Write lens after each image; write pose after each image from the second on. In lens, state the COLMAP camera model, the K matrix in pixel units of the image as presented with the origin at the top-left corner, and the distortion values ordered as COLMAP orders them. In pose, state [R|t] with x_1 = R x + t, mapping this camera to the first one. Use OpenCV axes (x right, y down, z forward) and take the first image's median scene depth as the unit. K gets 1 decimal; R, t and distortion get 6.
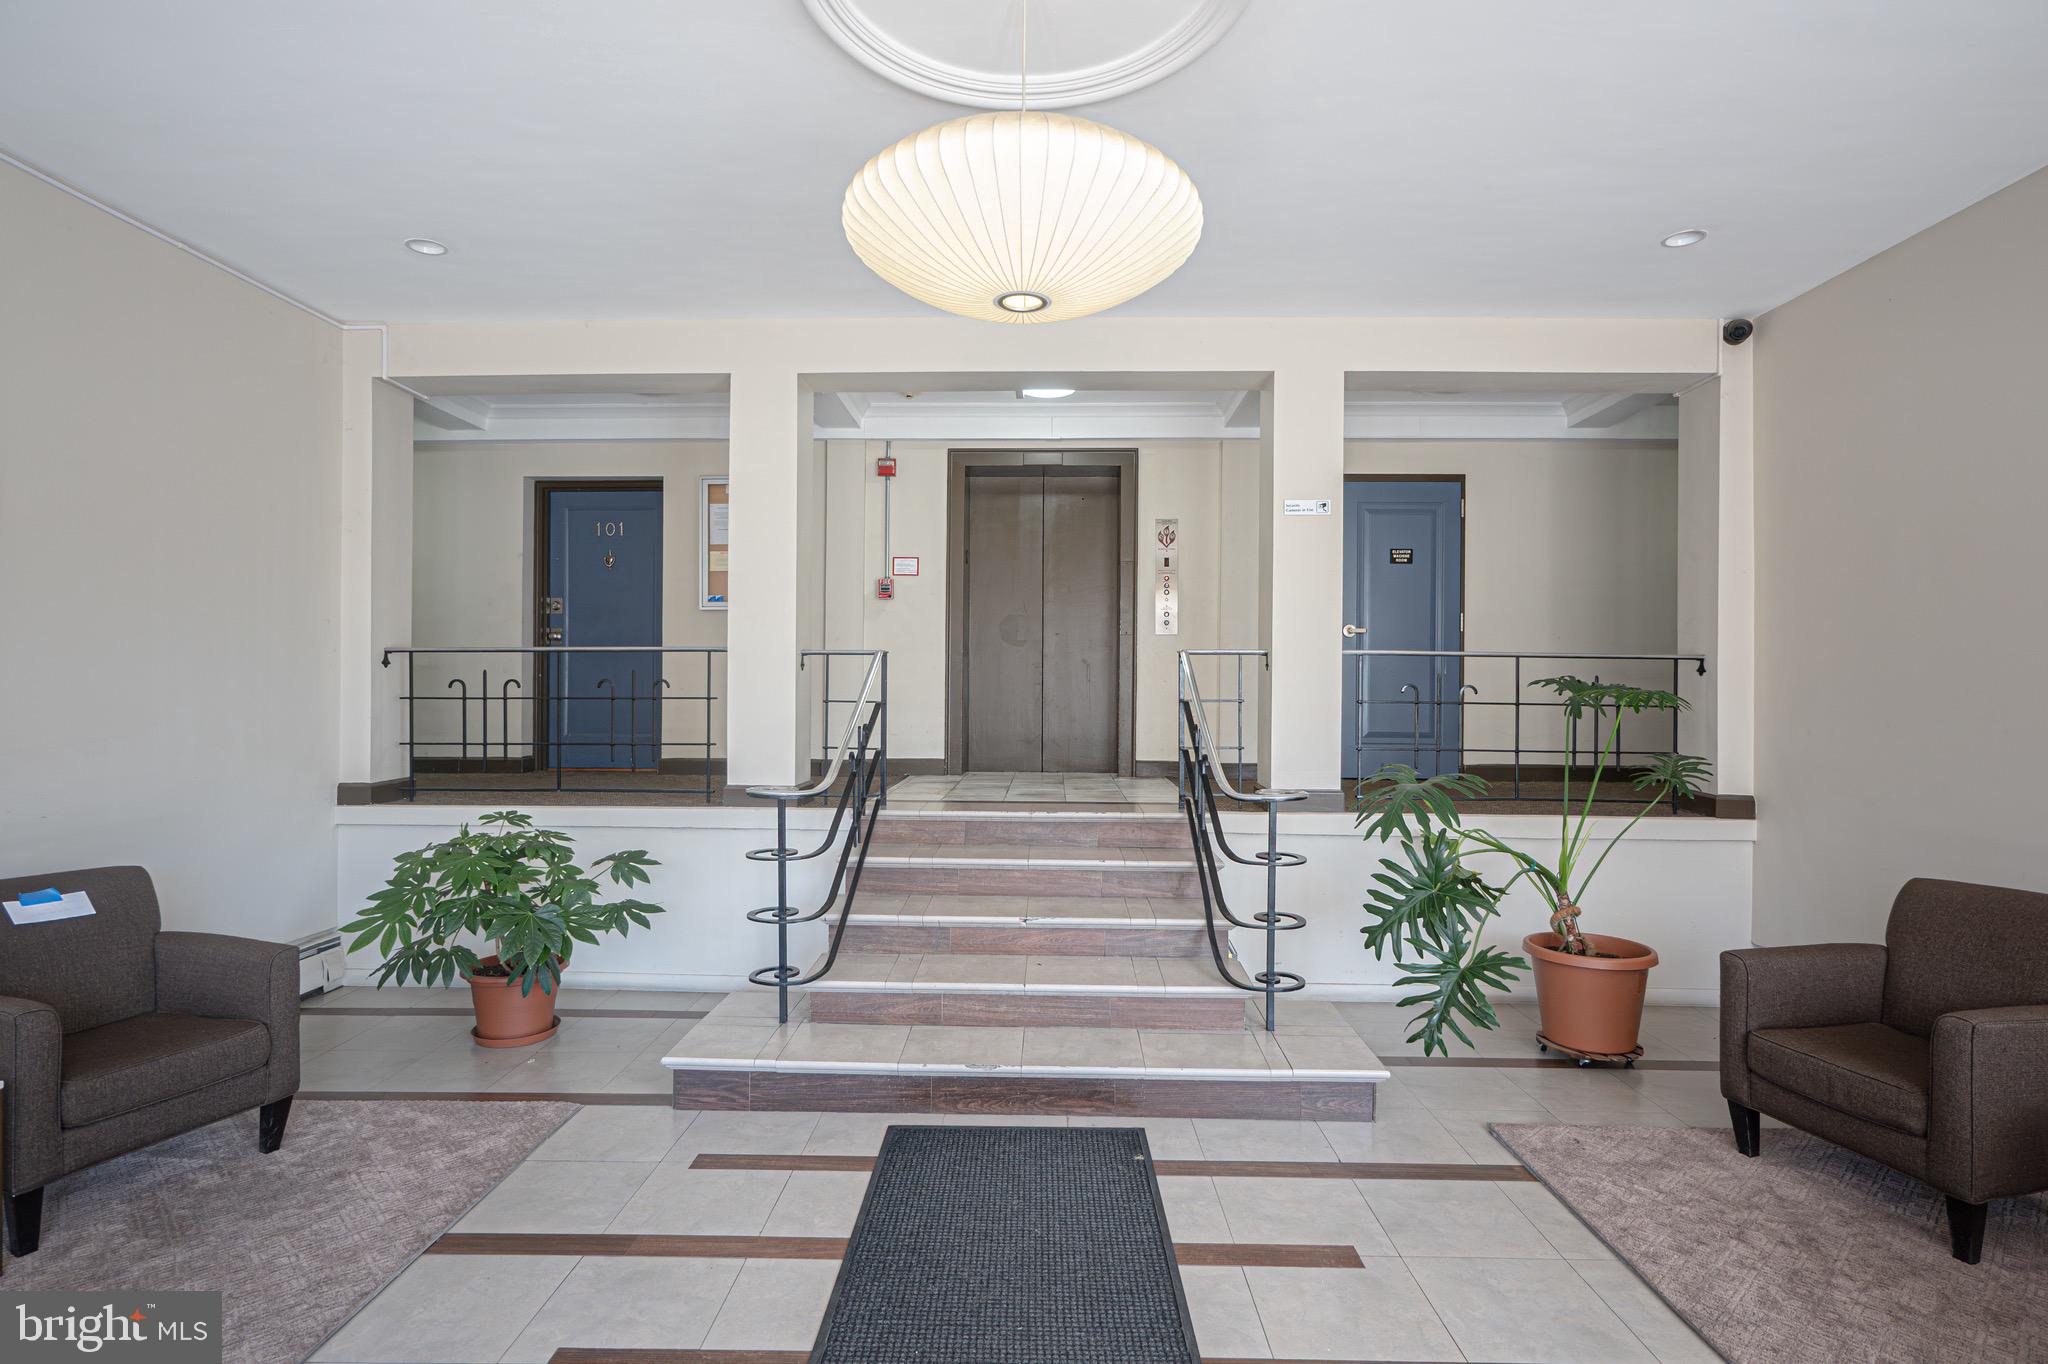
lens RADIAL K [[1029.5, 0, 1024.0], [0, 1029.5, 682.0], [0, 0, 1]] dist [-0.000830, 0.000741]
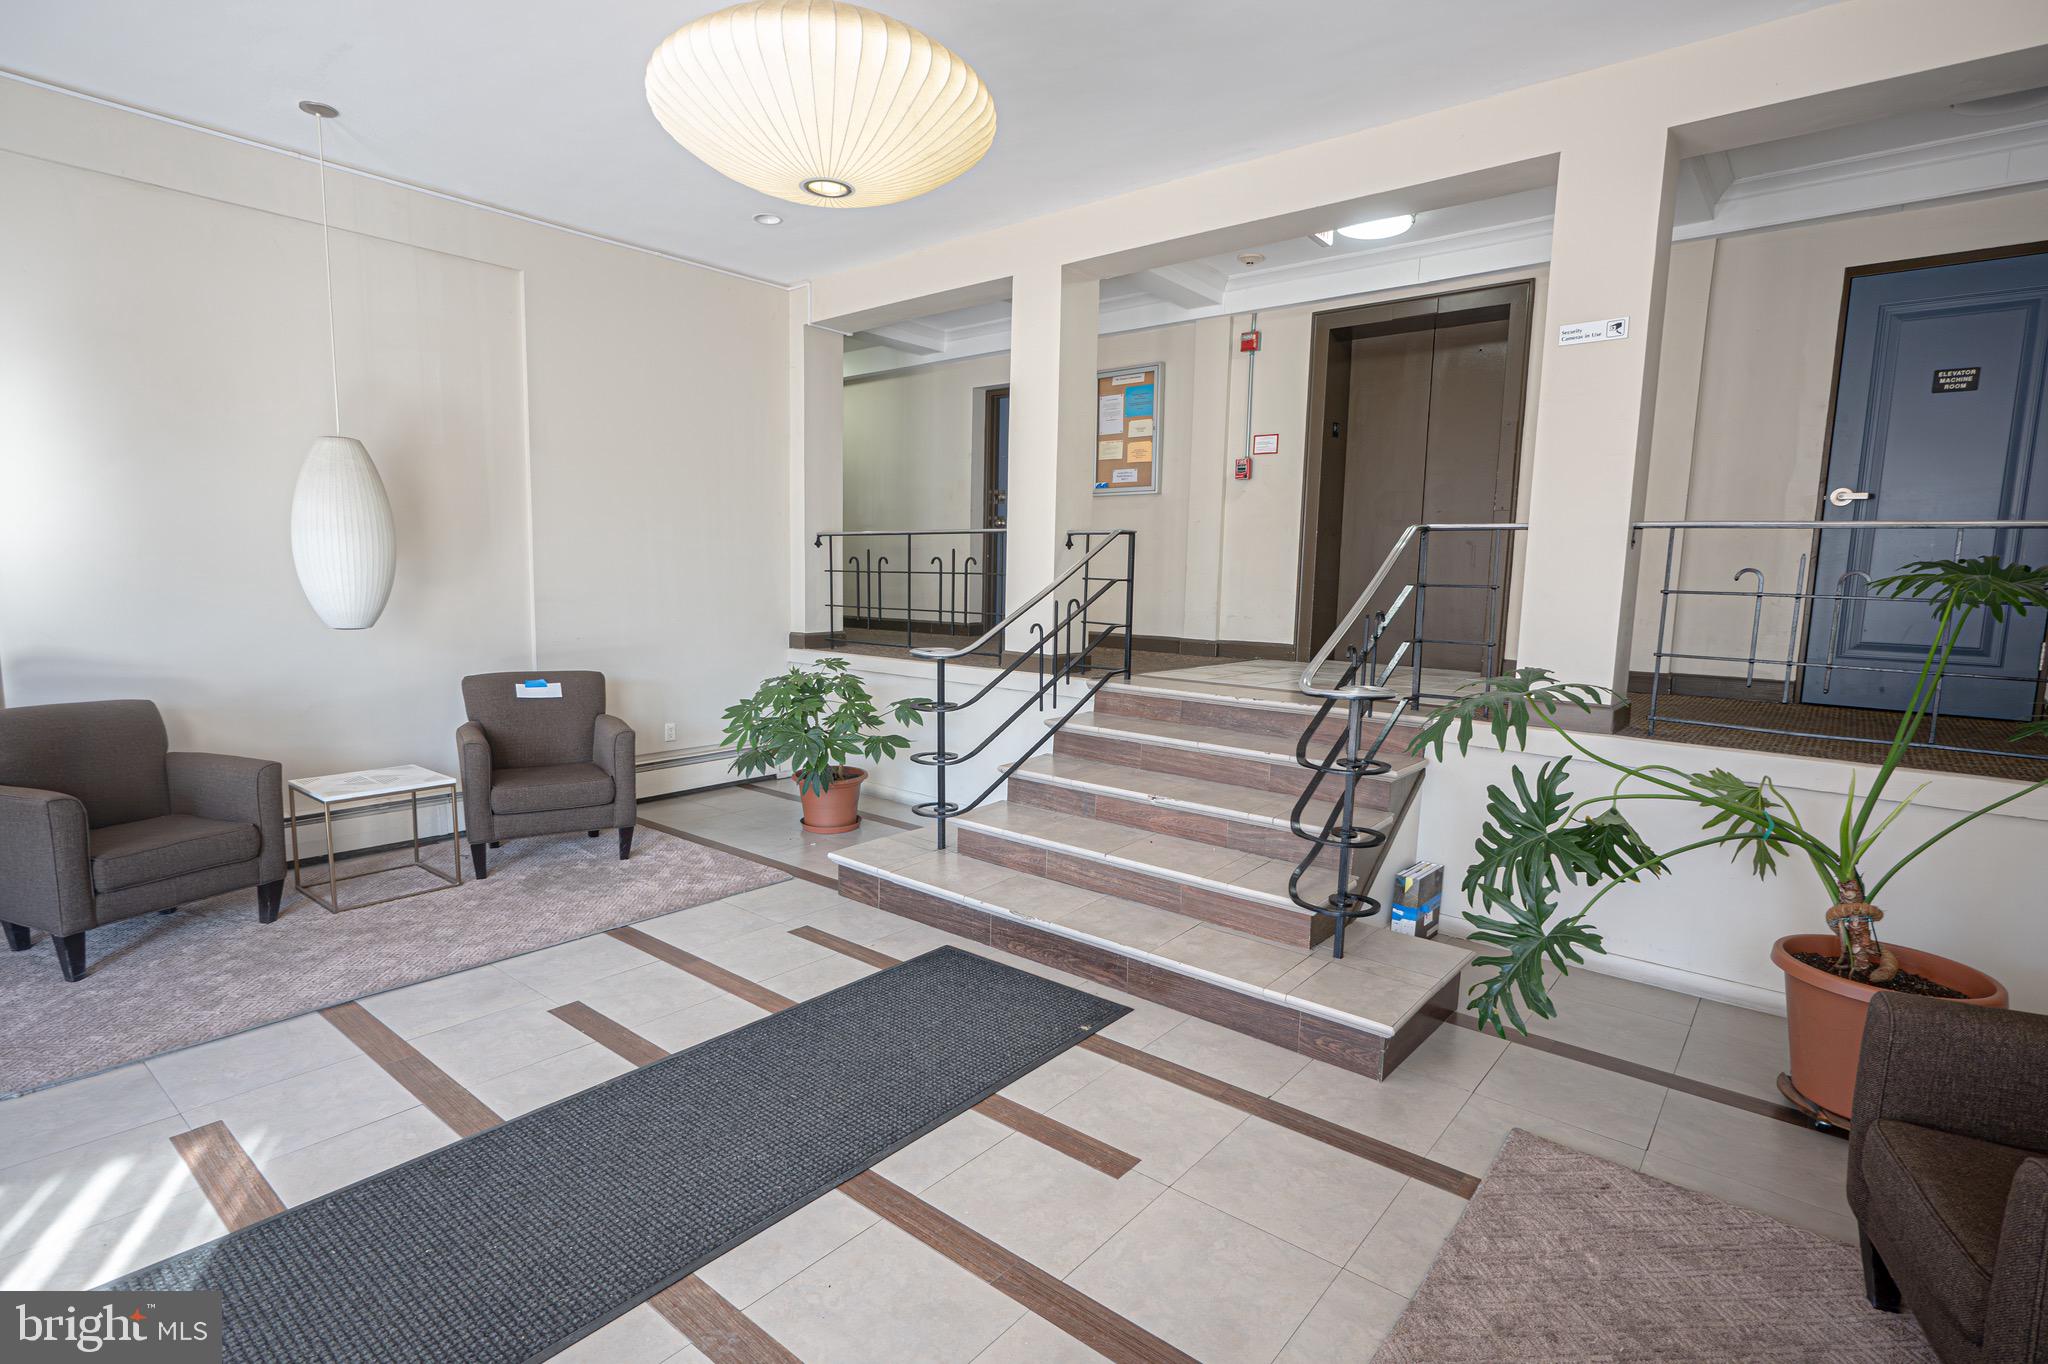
lens RADIAL K [[999.5, 0, 1024.3], [0, 999.5, 685.6], [0, 0, 1]] dist [-0.001826, 0.001993]
pose [[0.785330, 0.082852, -0.613509, 0.526036], [-0.012847, 0.992972, 0.117651, 0.009881], [0.618945, -0.084513, 0.780875, 0.181884]]
